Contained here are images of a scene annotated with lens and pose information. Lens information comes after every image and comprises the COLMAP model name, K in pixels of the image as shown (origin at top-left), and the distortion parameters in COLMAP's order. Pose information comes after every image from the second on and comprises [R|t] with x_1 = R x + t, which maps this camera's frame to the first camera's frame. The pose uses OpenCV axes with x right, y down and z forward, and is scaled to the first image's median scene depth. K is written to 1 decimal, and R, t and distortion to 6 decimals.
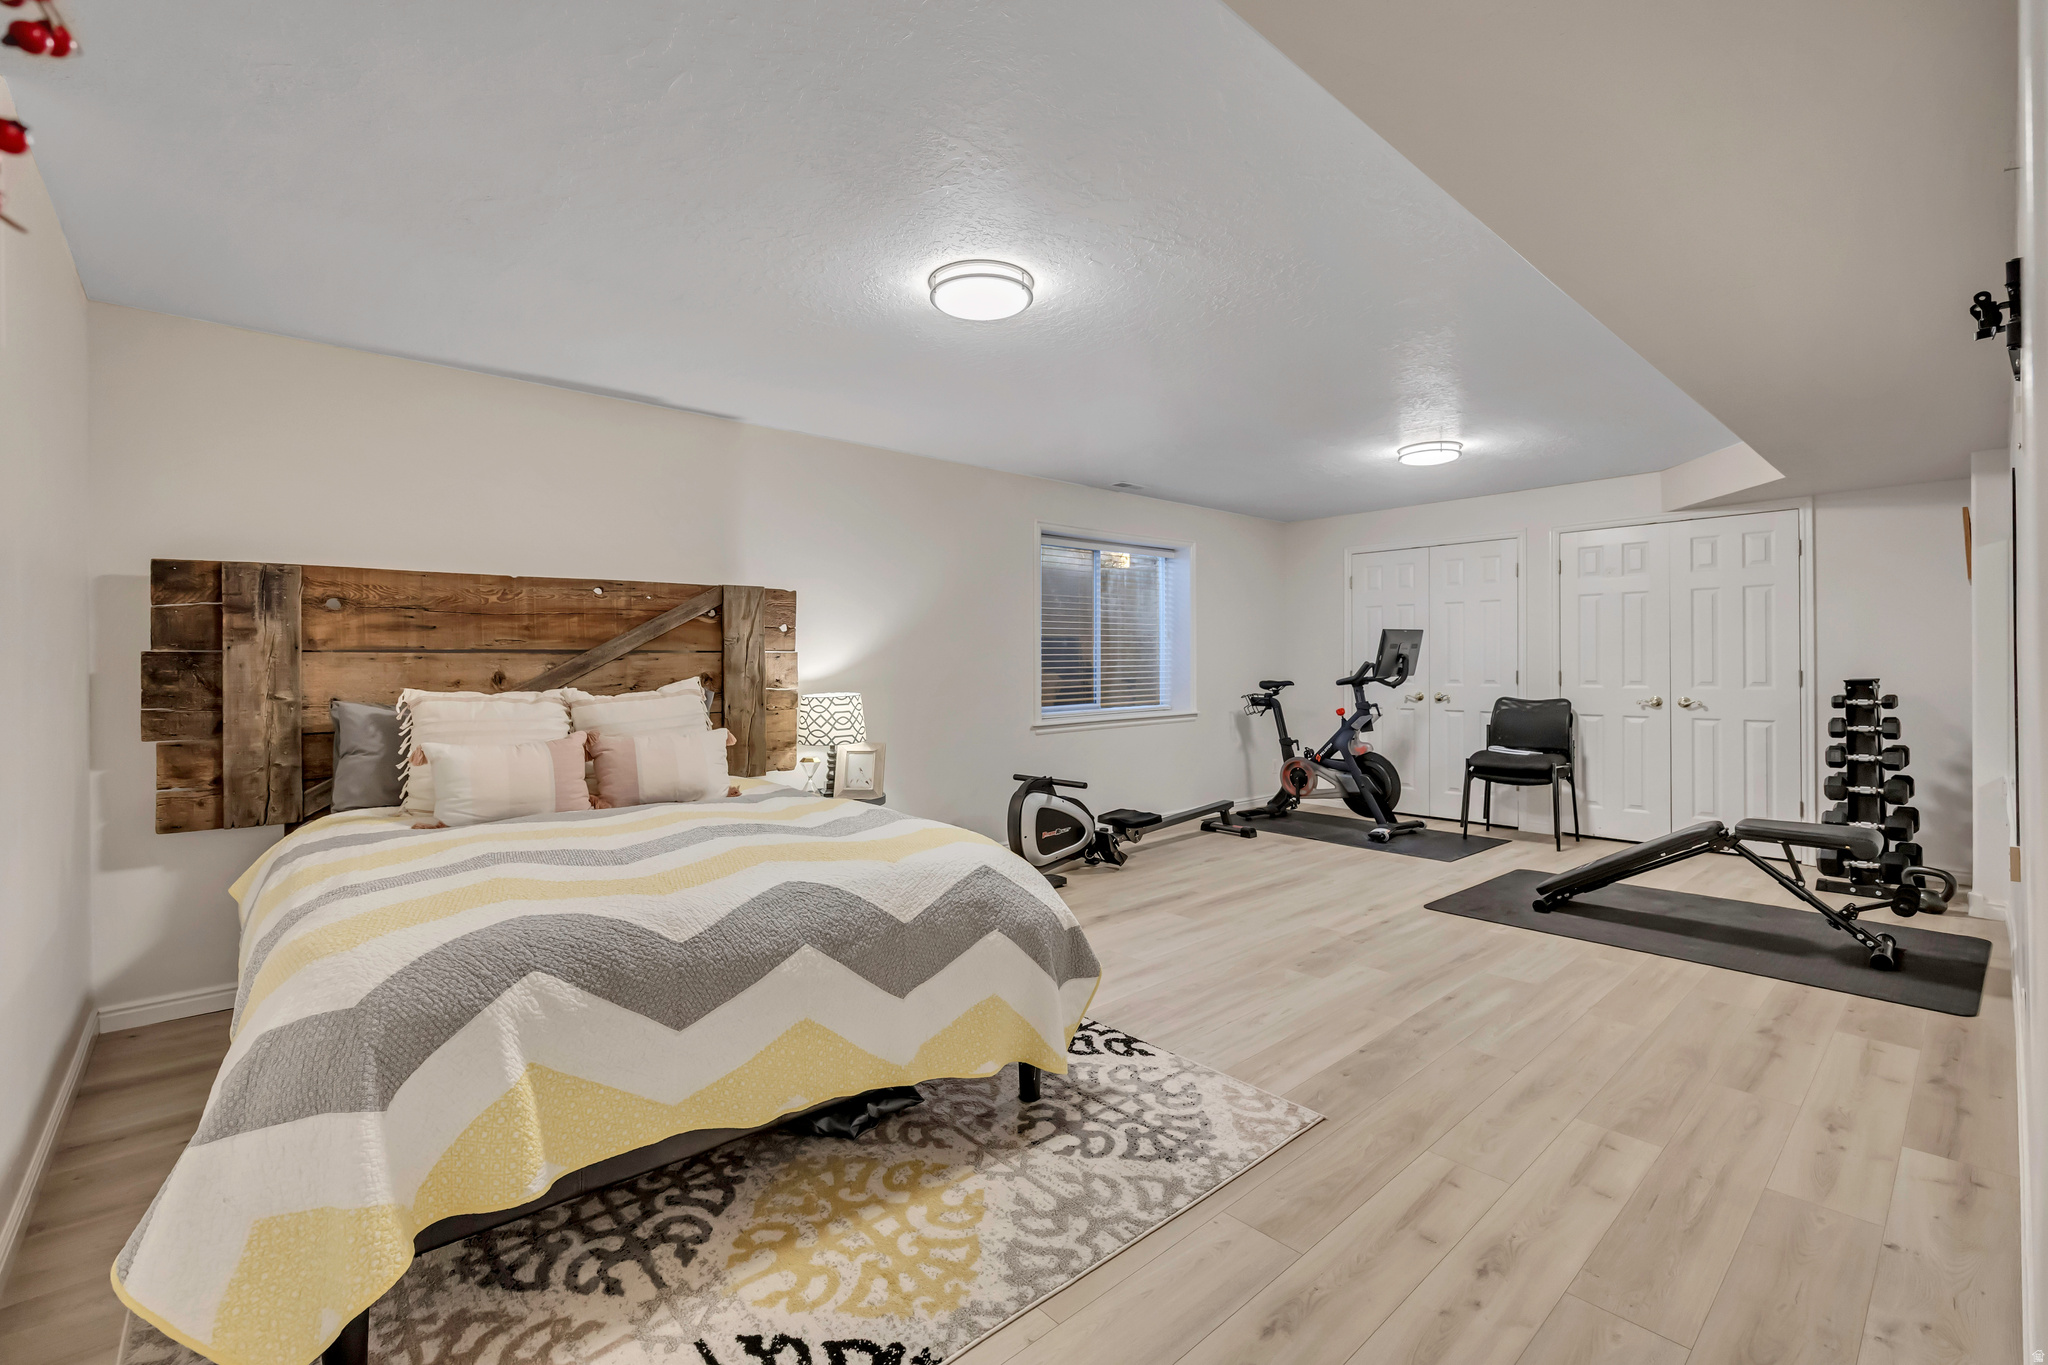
lens RADIAL K [[882.2, 0, 1016.1], [0, 882.2, 677.8], [0, 0, 1]] dist [0.000825, -0.000328]
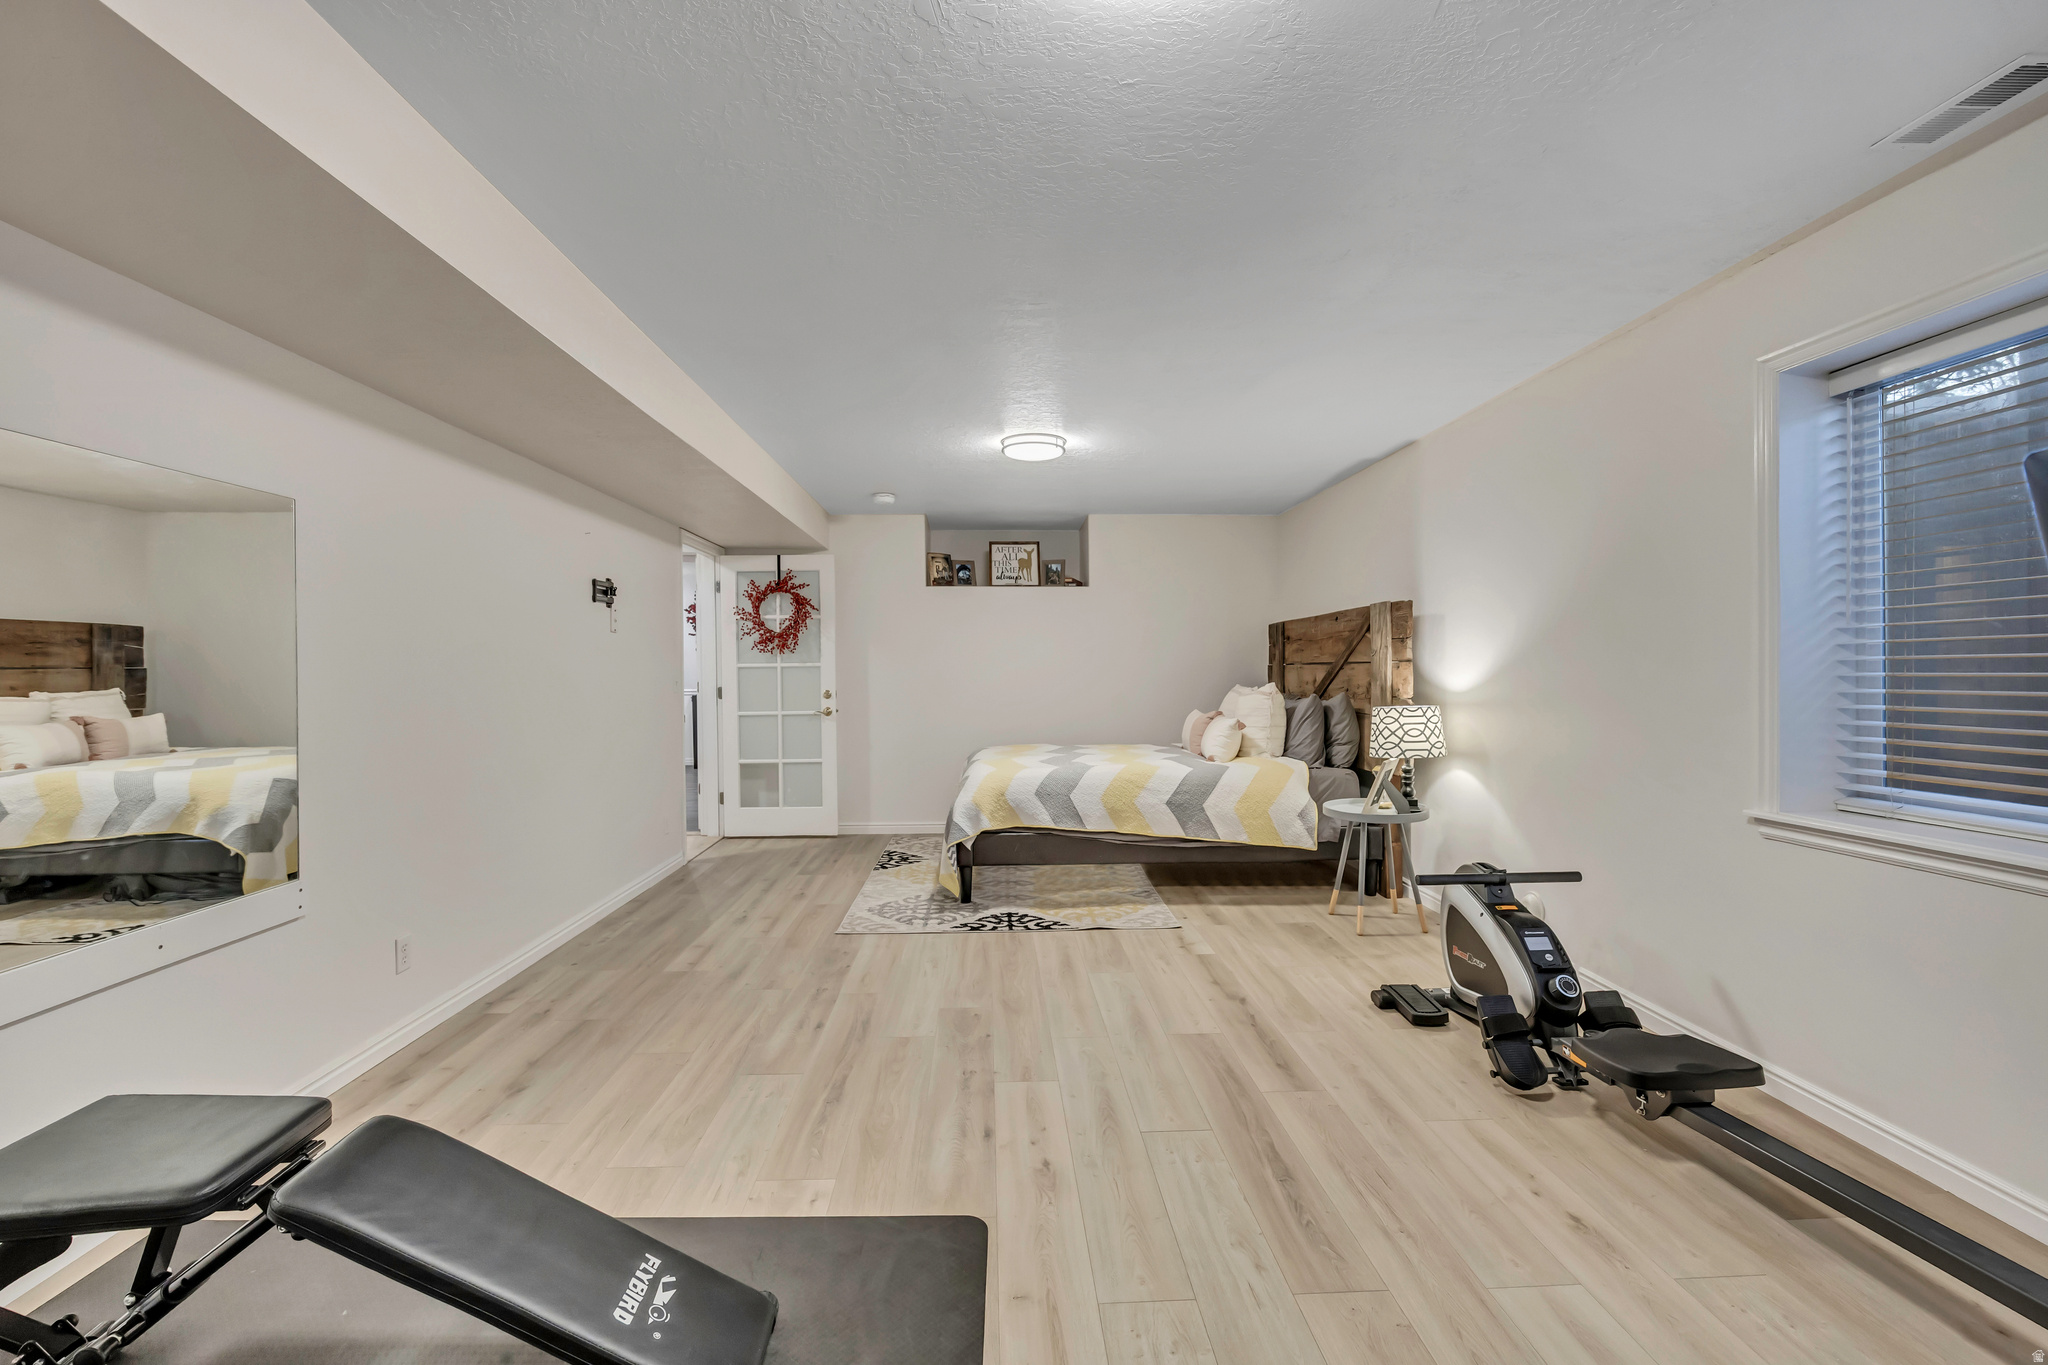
lens RADIAL K [[882.2, 0, 1021.2], [0, 882.2, 670.7], [0, 0, 1]] dist [0.000825, -0.000328]
pose [[-0.634220, 0.014848, -0.773010, 1.206110], [0.001005, 0.999831, 0.018380, -0.054757], [0.773152, 0.010880, -0.634128, 1.962568]]
